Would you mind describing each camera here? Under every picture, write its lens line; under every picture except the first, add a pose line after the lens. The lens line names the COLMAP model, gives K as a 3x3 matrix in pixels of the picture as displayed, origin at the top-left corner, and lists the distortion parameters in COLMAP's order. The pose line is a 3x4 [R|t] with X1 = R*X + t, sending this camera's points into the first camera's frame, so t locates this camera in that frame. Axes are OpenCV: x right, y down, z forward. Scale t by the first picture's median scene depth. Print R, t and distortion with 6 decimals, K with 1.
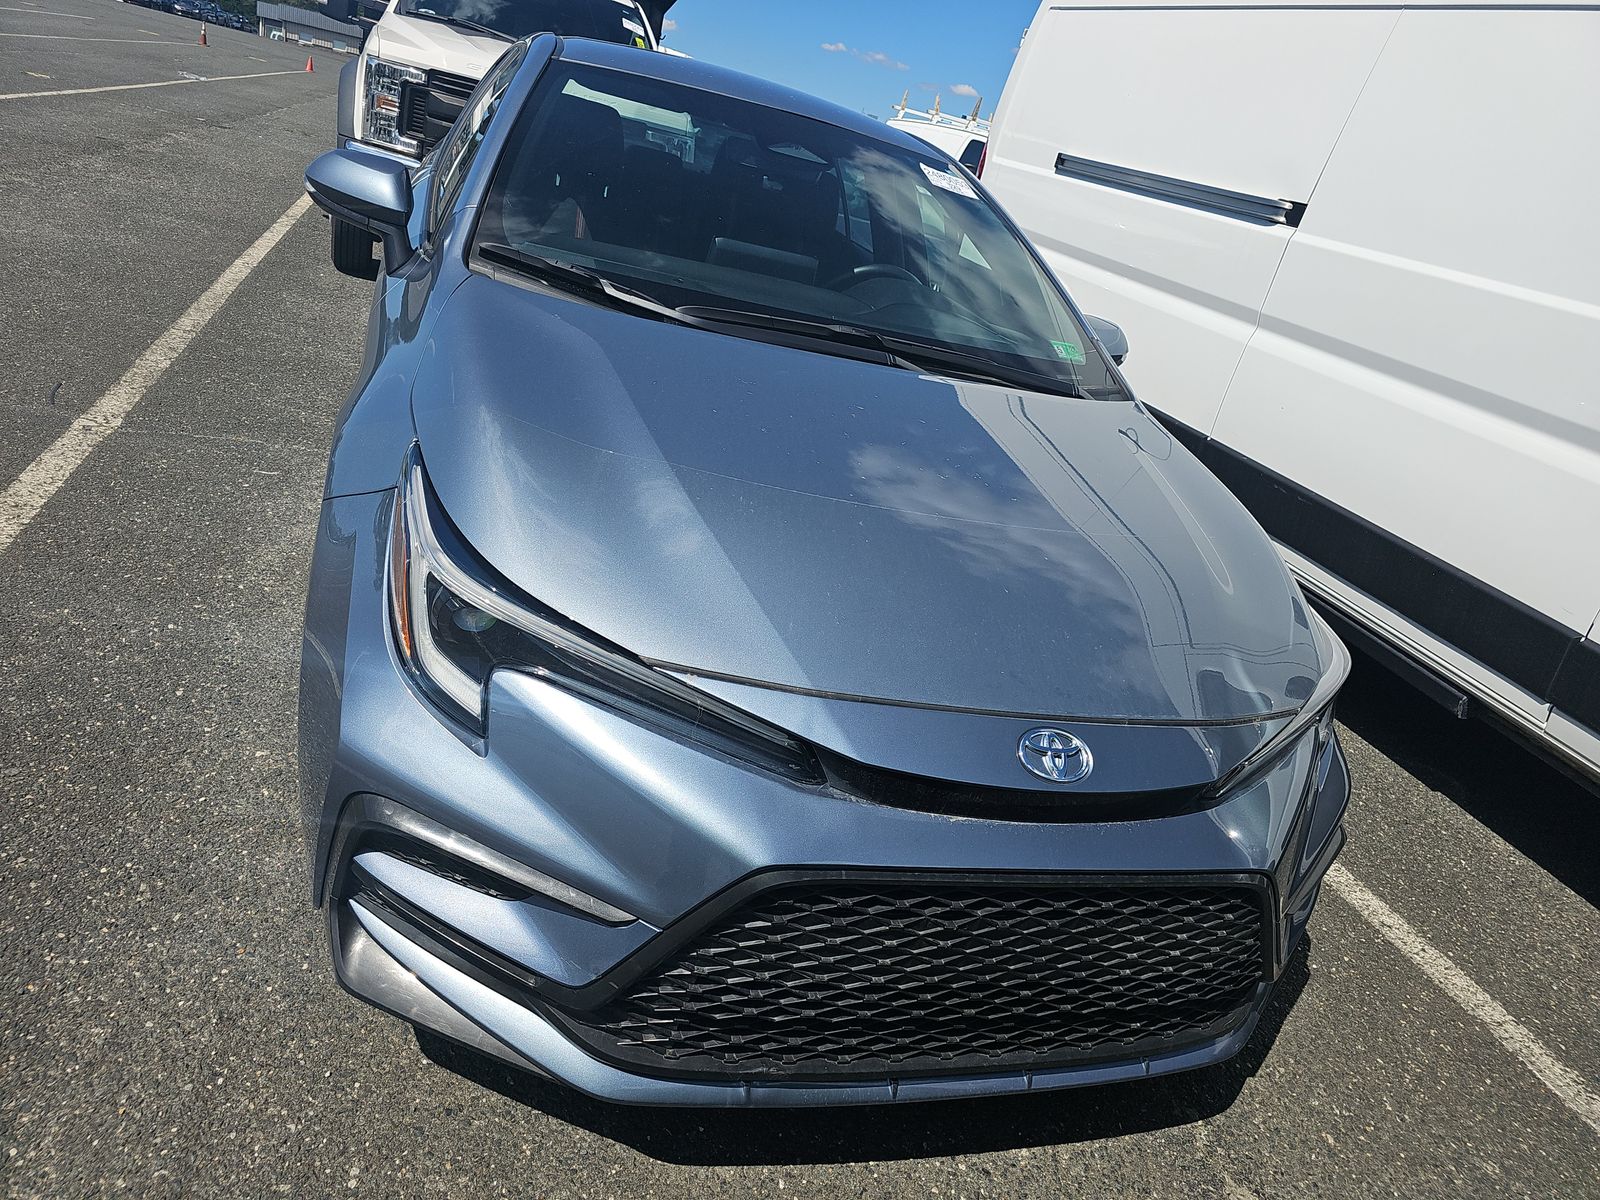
lens RADIAL K [[1078.8, 0, 808.0], [0, 1078.8, 586.8], [0, 0, 1]] dist [0.027944, -0.026833]
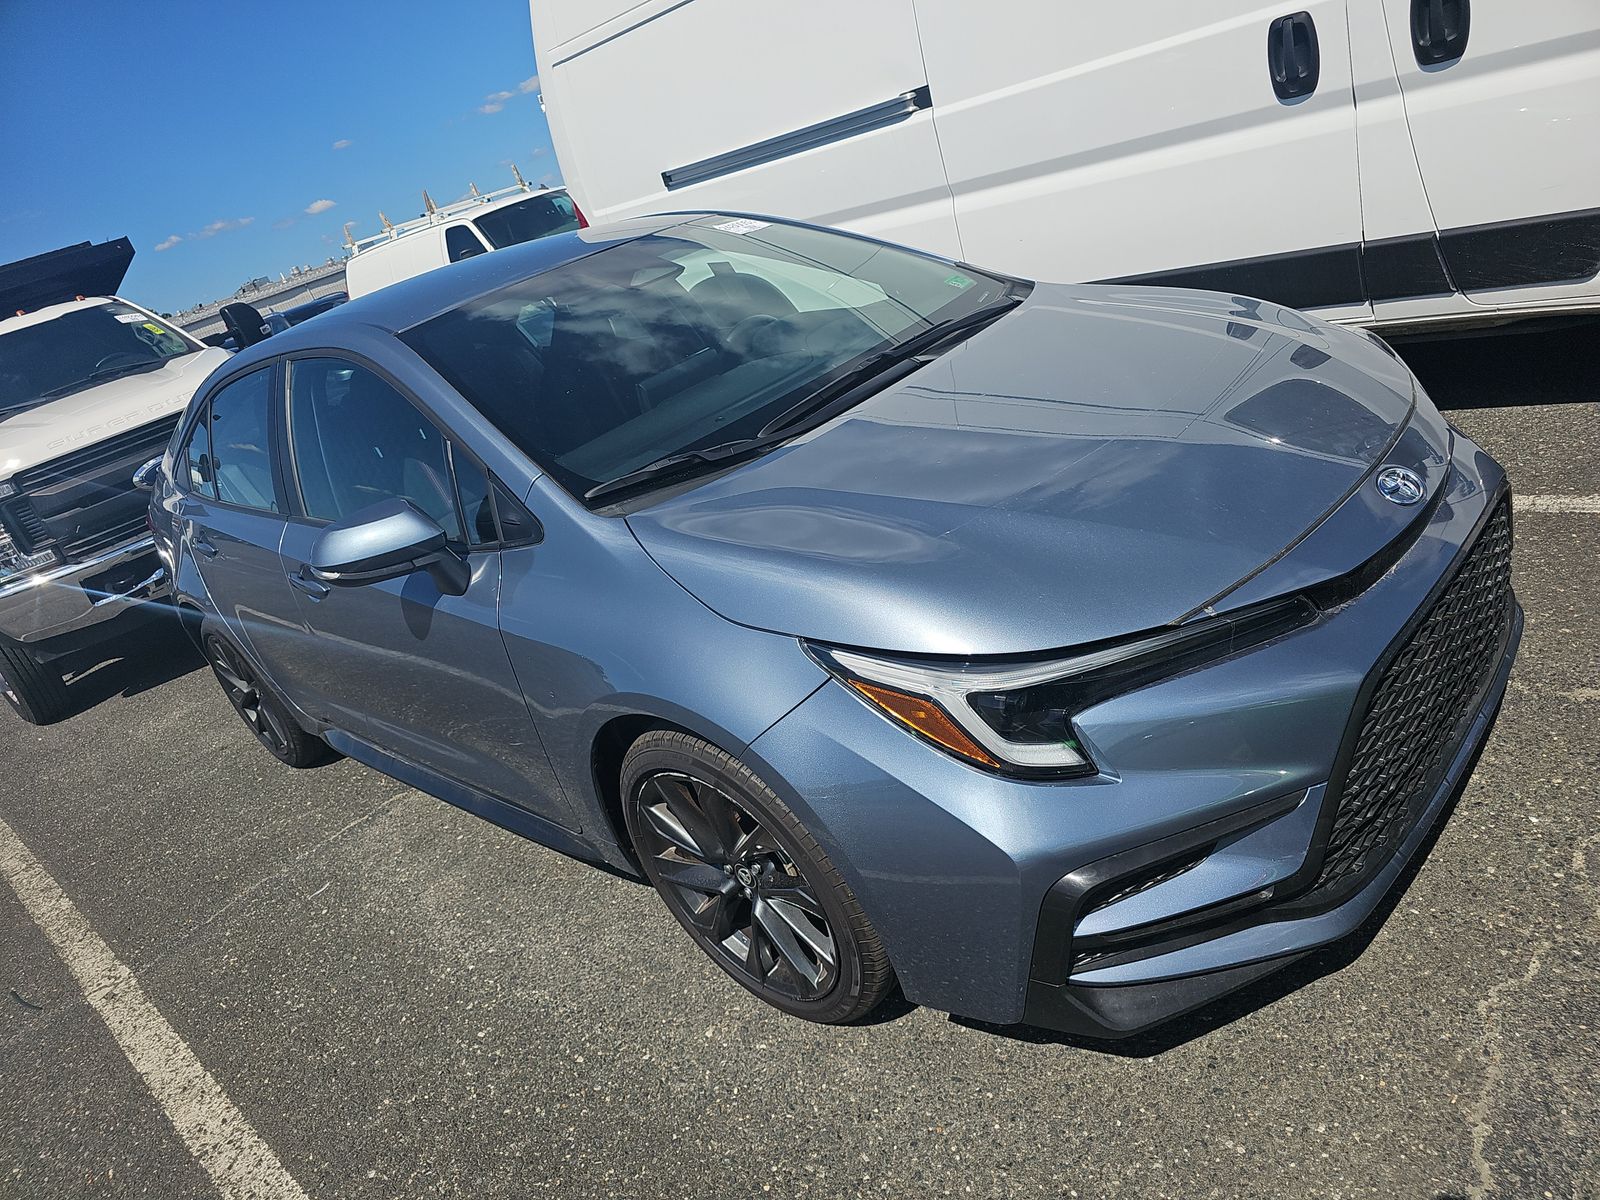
lens RADIAL K [[1078.8, 0, 795.8], [0, 1078.8, 615.6], [0, 0, 1]] dist [0.027944, -0.026833]
pose [[0.732120, -0.629501, 0.260249, -0.289487], [0.627874, 0.771794, 0.100541, -0.121686], [-0.264149, 0.089795, 0.960293, -0.011746]]
